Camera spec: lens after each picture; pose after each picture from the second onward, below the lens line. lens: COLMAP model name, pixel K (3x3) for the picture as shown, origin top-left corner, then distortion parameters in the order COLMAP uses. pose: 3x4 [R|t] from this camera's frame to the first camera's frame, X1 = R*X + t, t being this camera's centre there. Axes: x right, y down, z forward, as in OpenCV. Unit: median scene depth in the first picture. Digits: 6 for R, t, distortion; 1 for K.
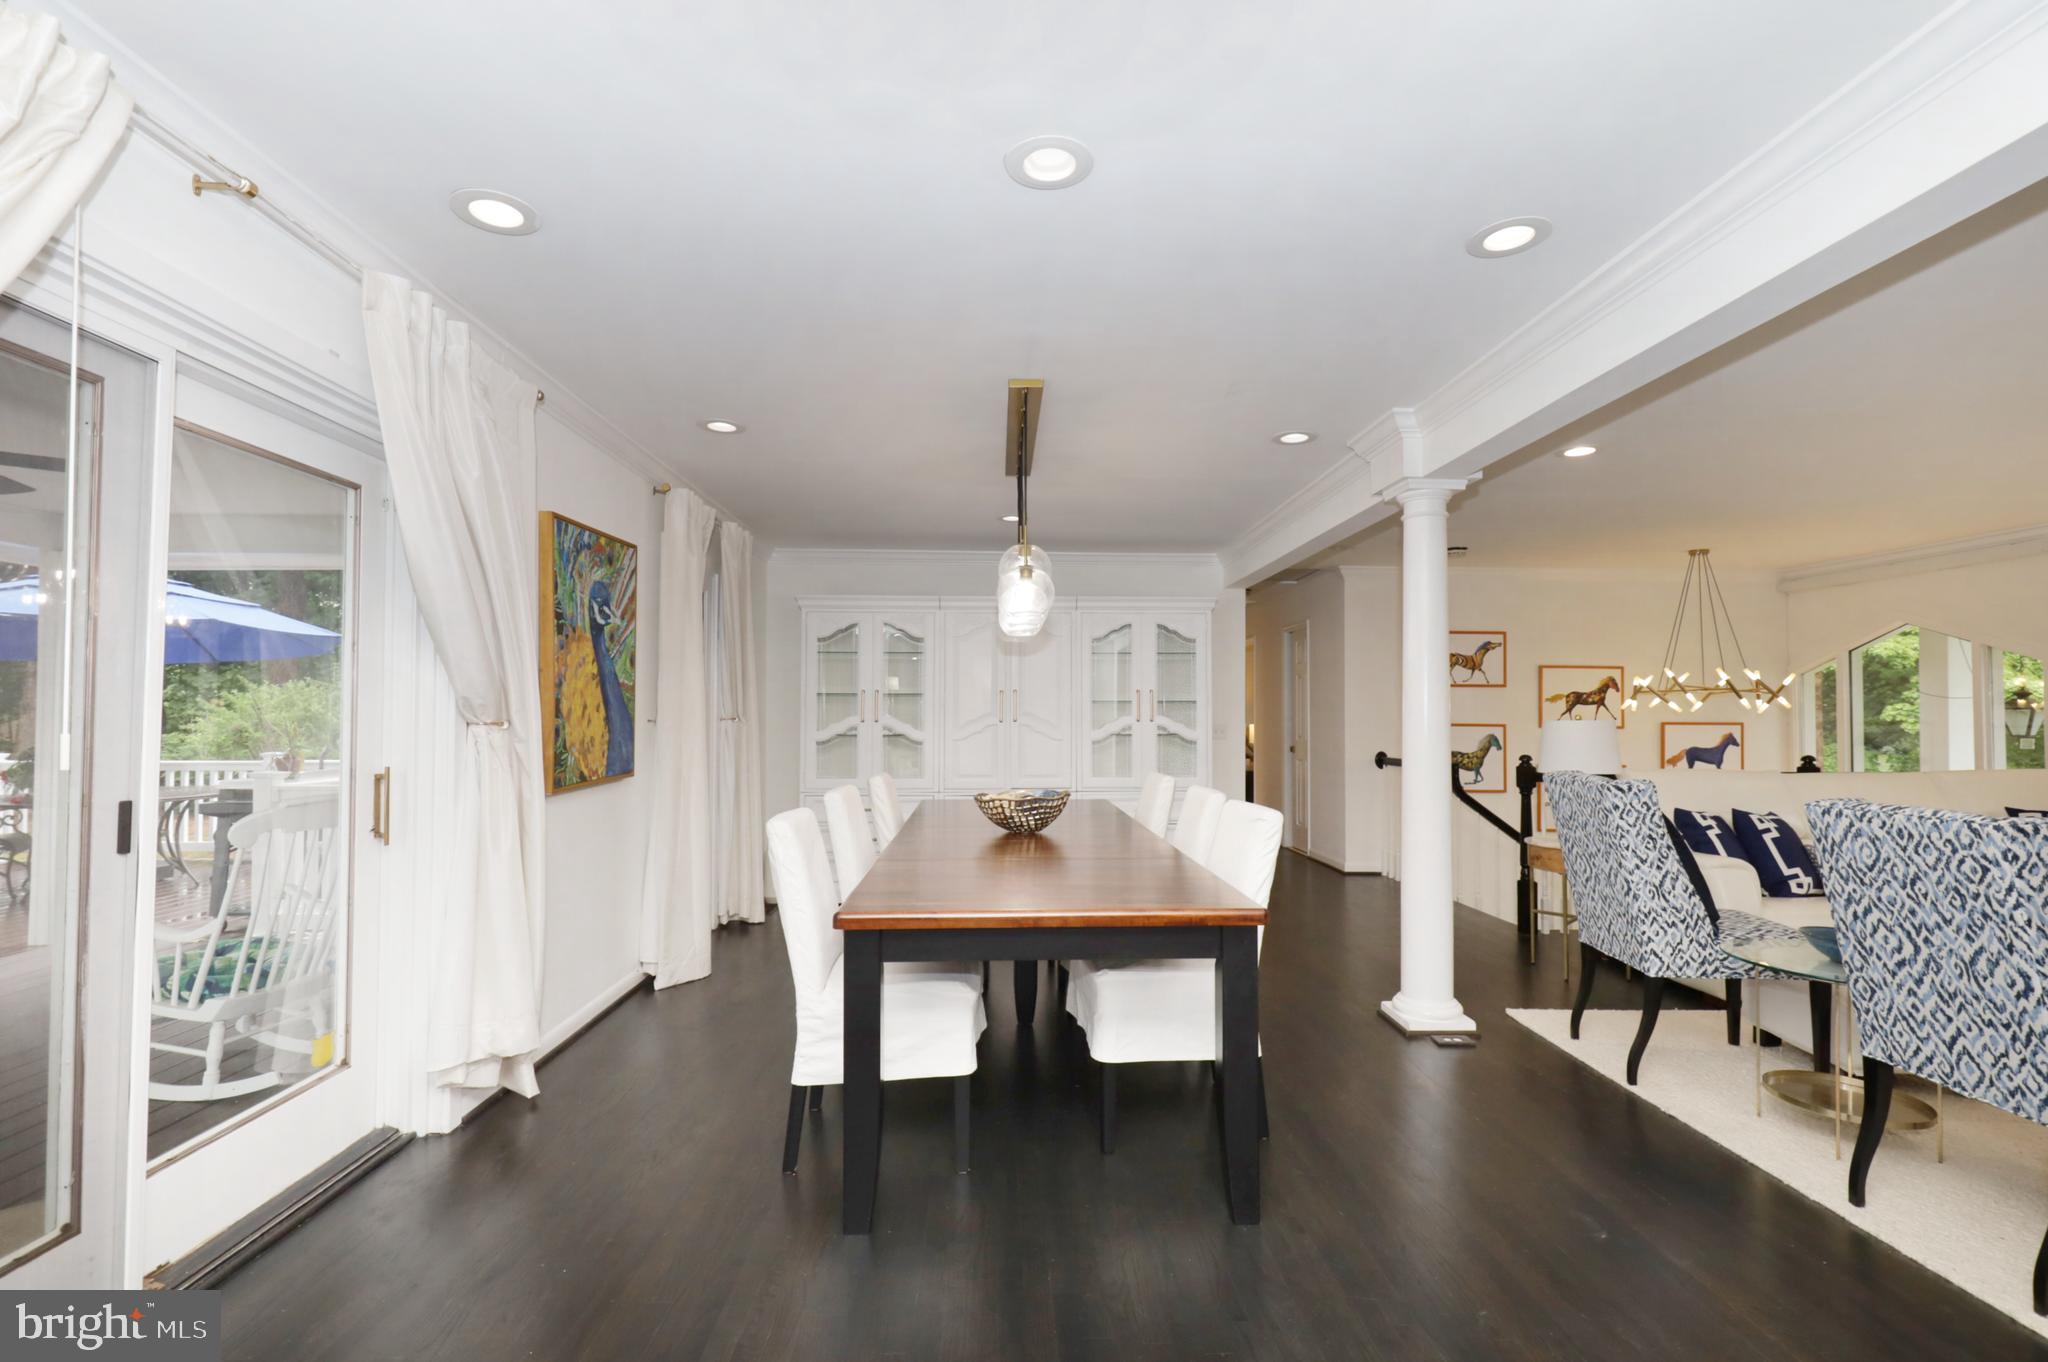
lens RADIAL K [[939.7, 0, 1047.3], [0, 939.7, 697.3], [0, 0, 1]] dist [0.001815, -0.000243]
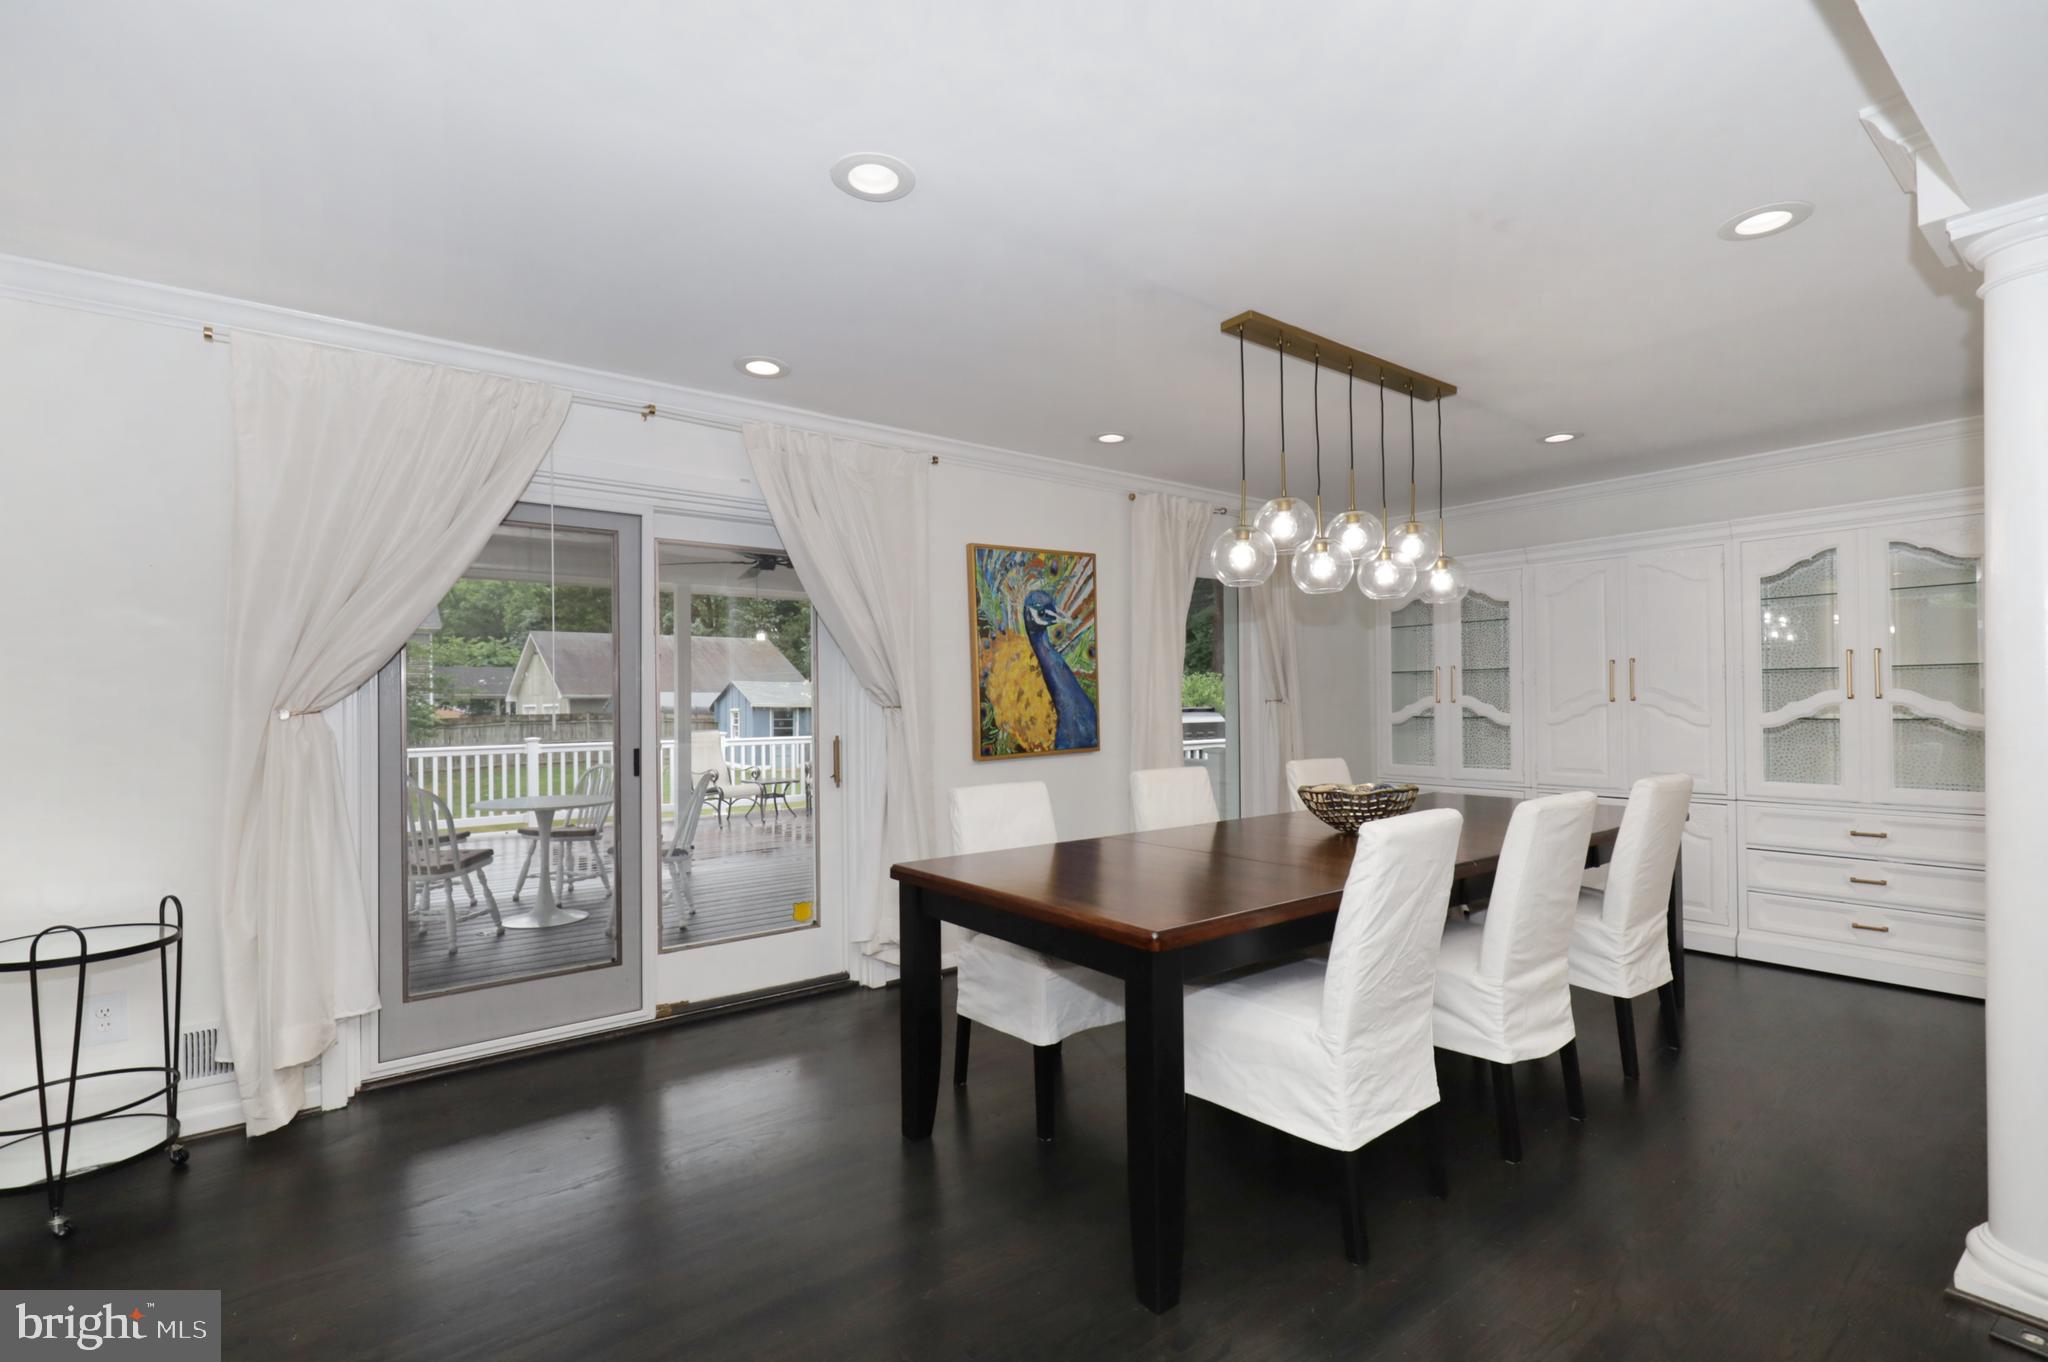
lens RADIAL K [[939.7, 0, 990.9], [0, 939.7, 692.1], [0, 0, 1]] dist [0.001815, -0.000243]
pose [[0.549830, -0.019883, -0.835040, 0.556181], [0.027820, 0.999598, -0.005483, 0.015950], [0.834813, -0.020215, 0.550162, 0.294658]]
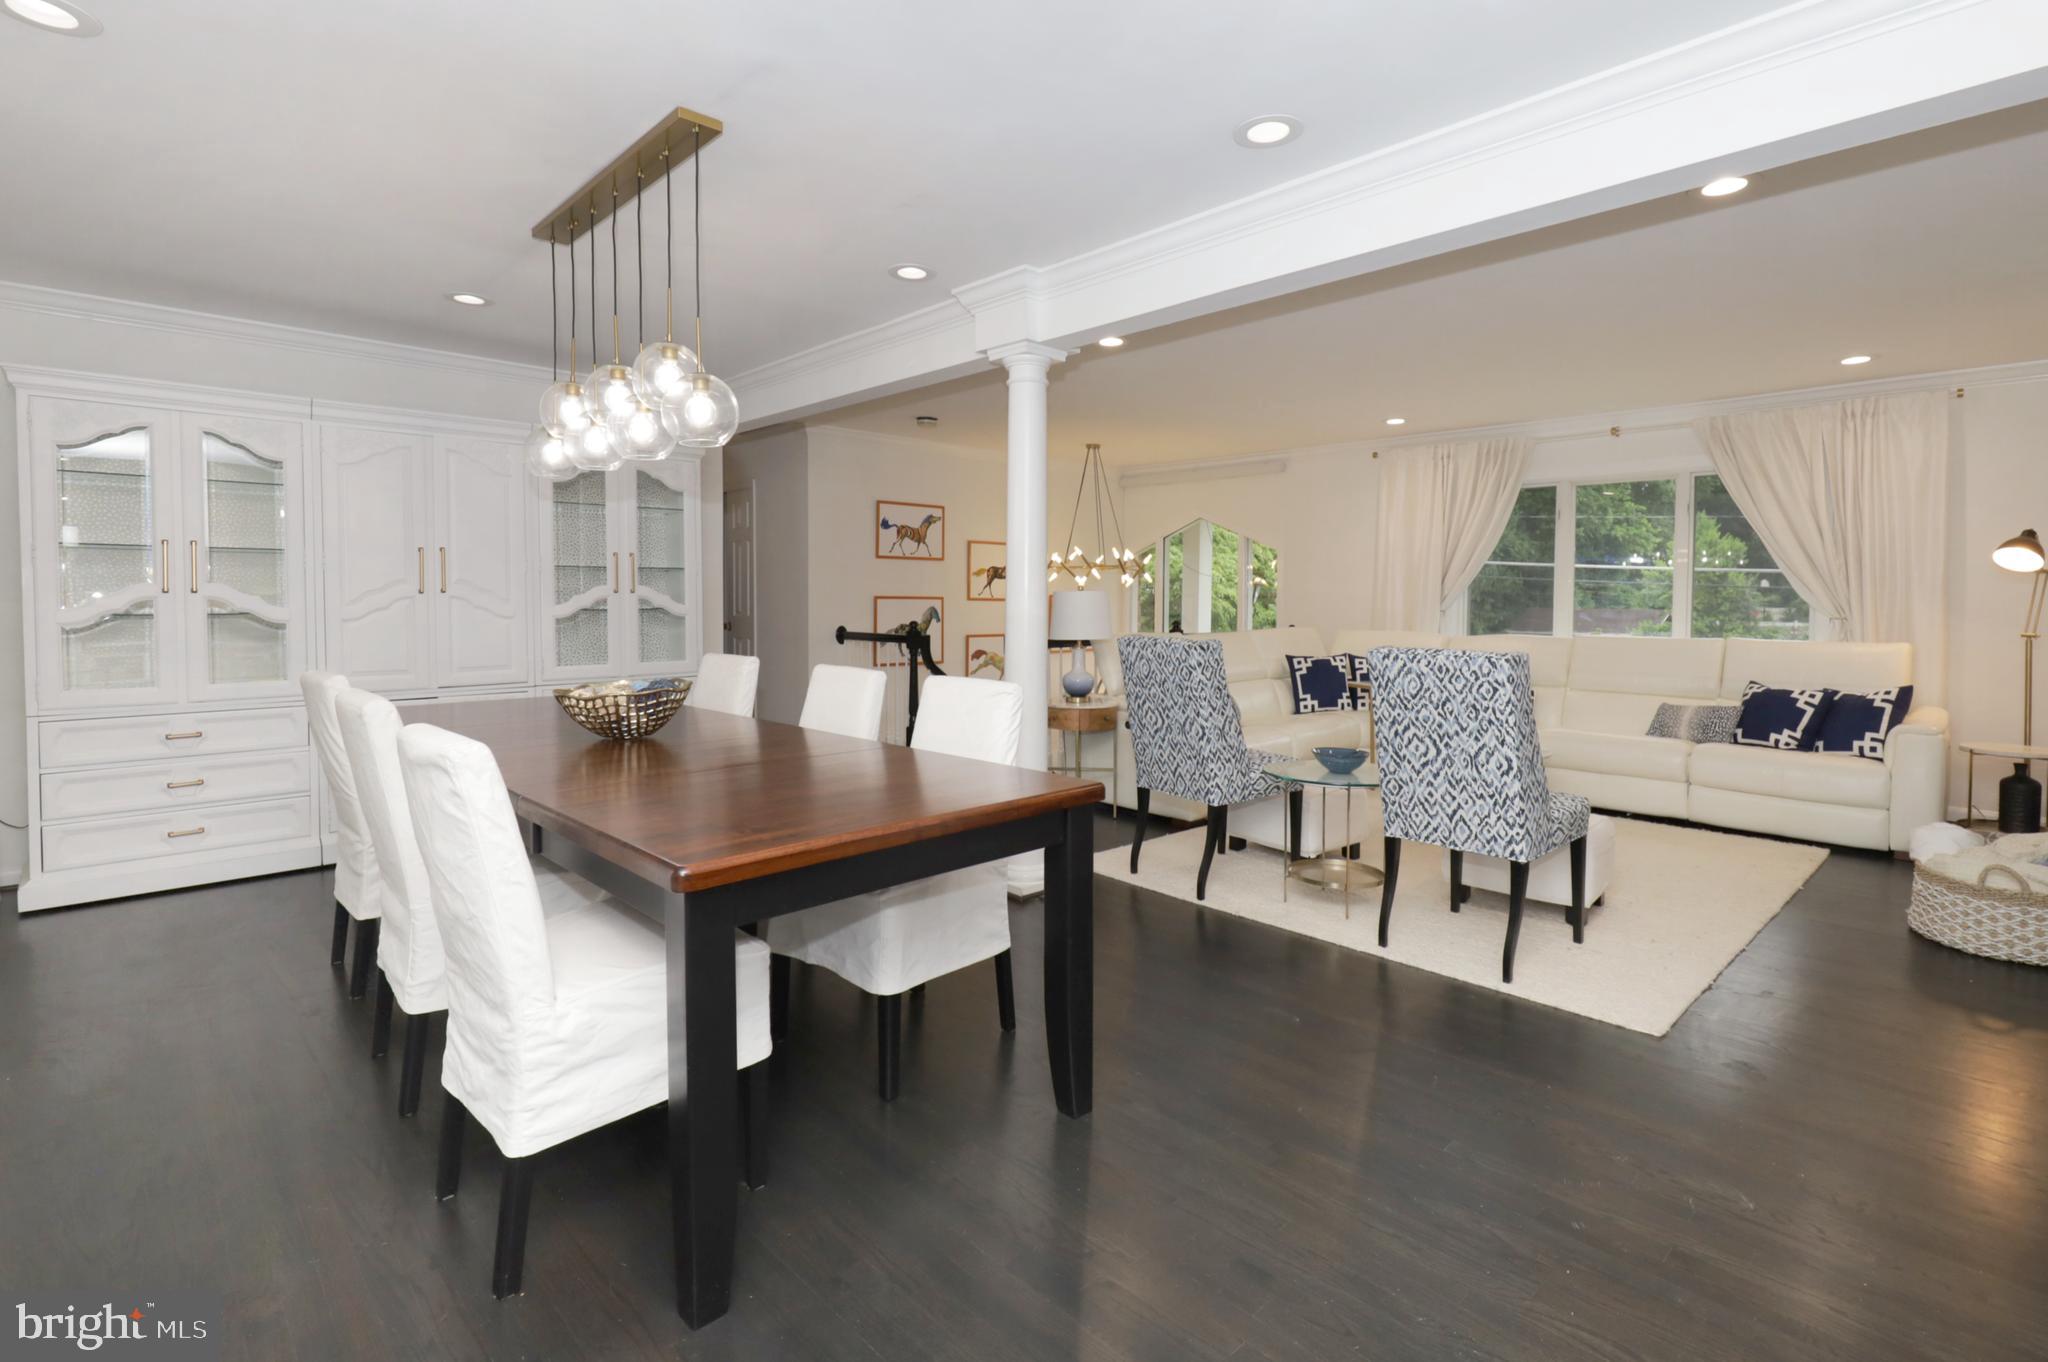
lens RADIAL K [[999.6, 0, 1107.1], [0, 999.6, 639.3], [0, 0, 1]] dist [0.003859, -0.000153]
pose [[0.736640, -0.031898, 0.675532, -0.299736], [-0.013475, 0.997996, 0.061818, 0.012759], [-0.676150, -0.054641, 0.734735, 0.182851]]
